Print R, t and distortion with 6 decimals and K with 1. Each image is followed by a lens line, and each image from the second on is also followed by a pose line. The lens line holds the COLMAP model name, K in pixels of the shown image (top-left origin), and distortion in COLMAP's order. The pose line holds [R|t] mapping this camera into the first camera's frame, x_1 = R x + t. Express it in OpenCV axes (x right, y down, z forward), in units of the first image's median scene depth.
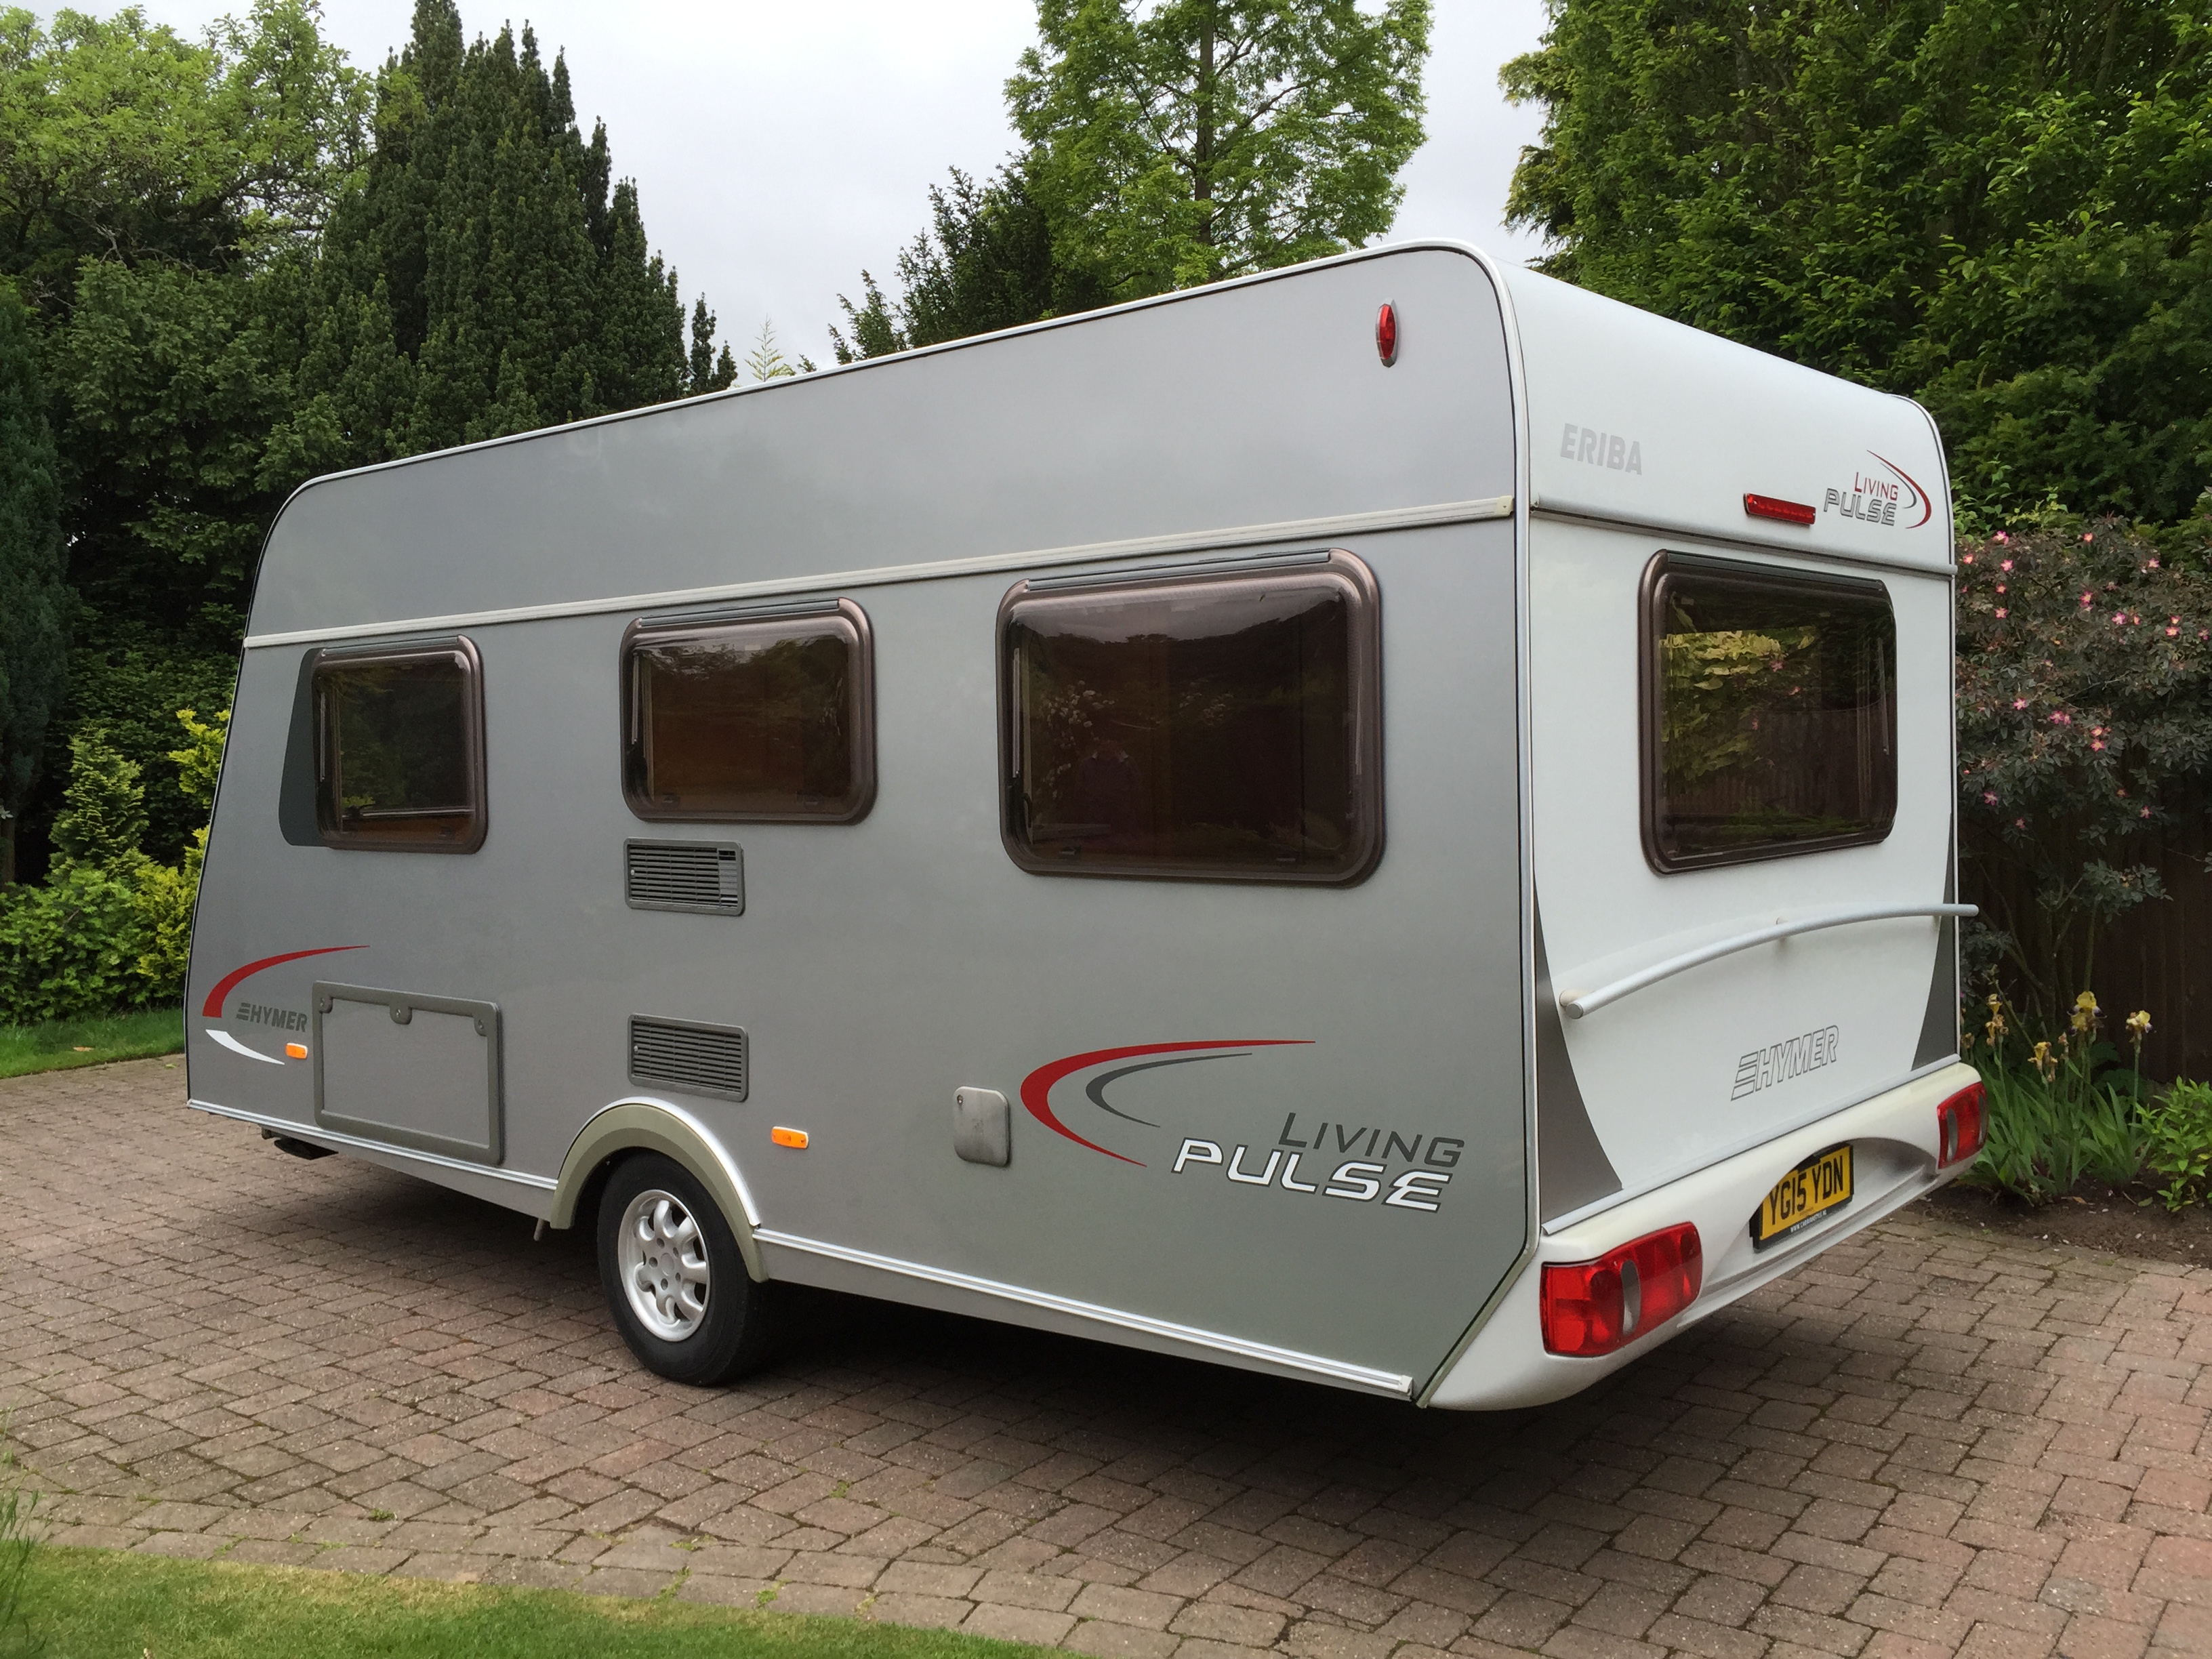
lens RADIAL K [[1913.1, 0, 1106.0], [0, 1913.1, 829.5], [0, 0, 1]] dist [0.063232, -0.110176]
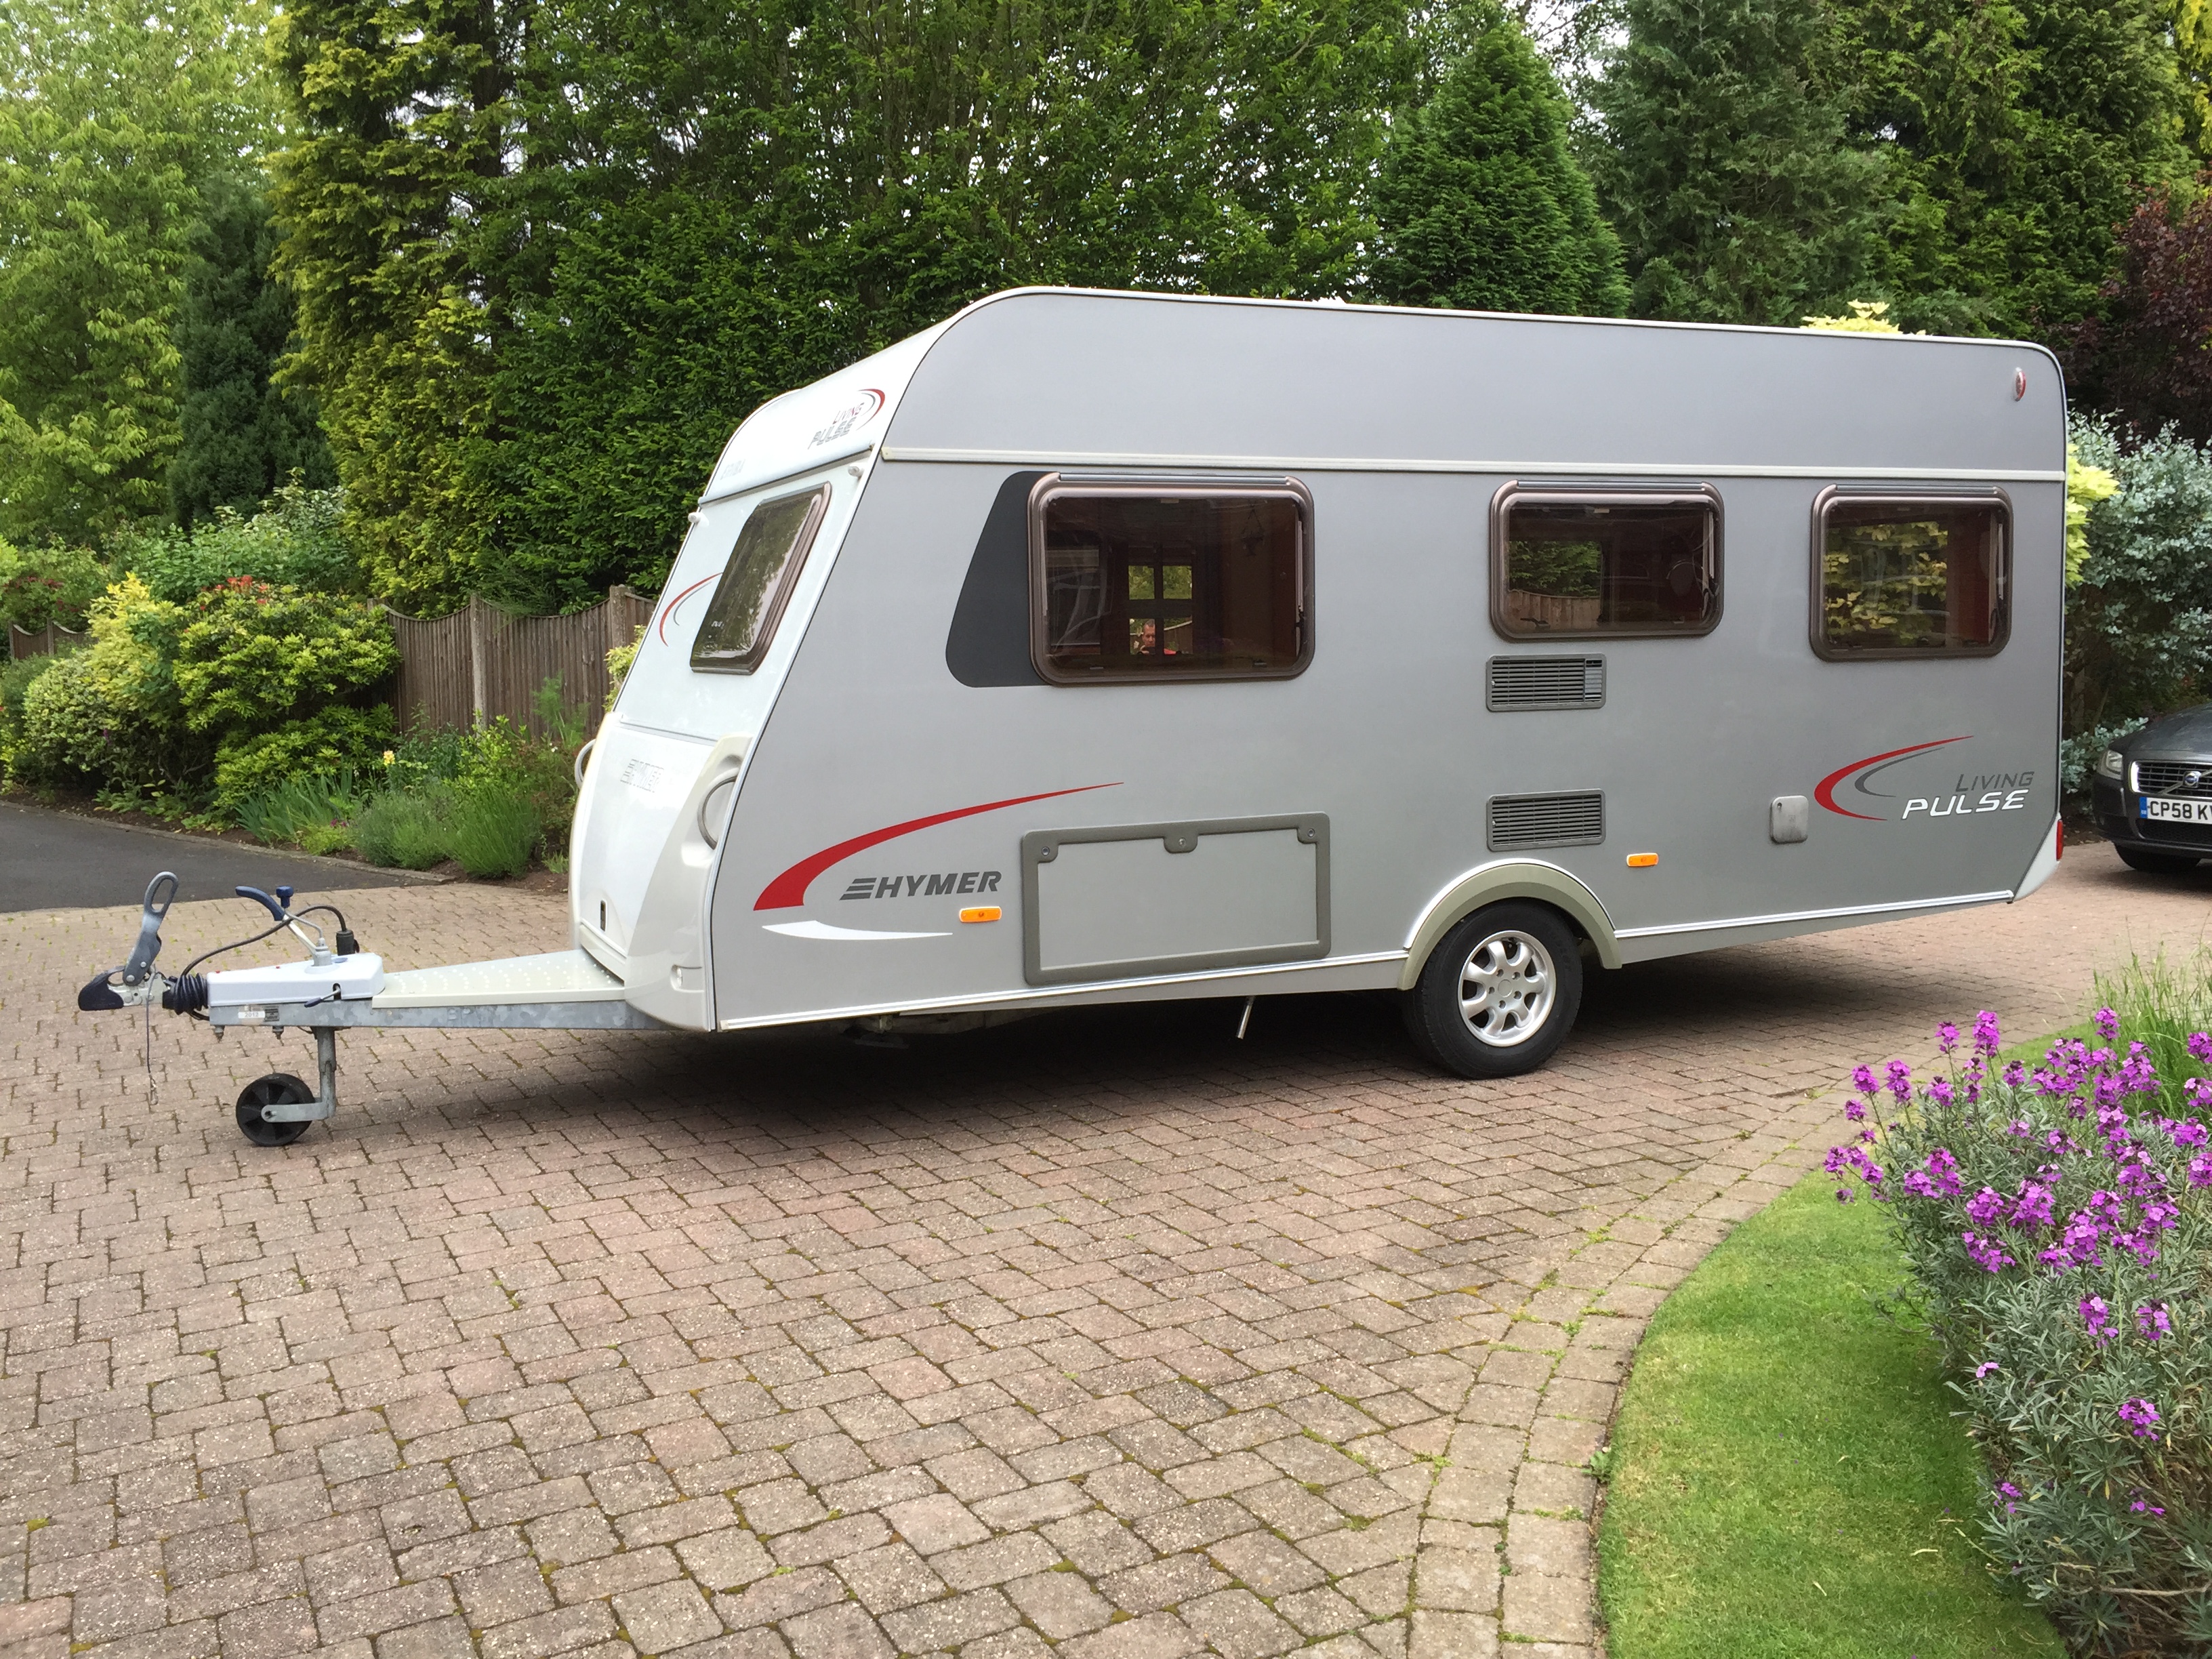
lens RADIAL K [[1913.1, 0, 1106.0], [0, 1913.1, 829.5], [0, 0, 1]] dist [0.063232, -0.110176]
pose [[0.422312, -0.075870, 0.903270, -1.561167], [0.051962, 0.996879, 0.059439, 0.031303], [-0.904960, 0.021834, 0.424936, 0.724031]]
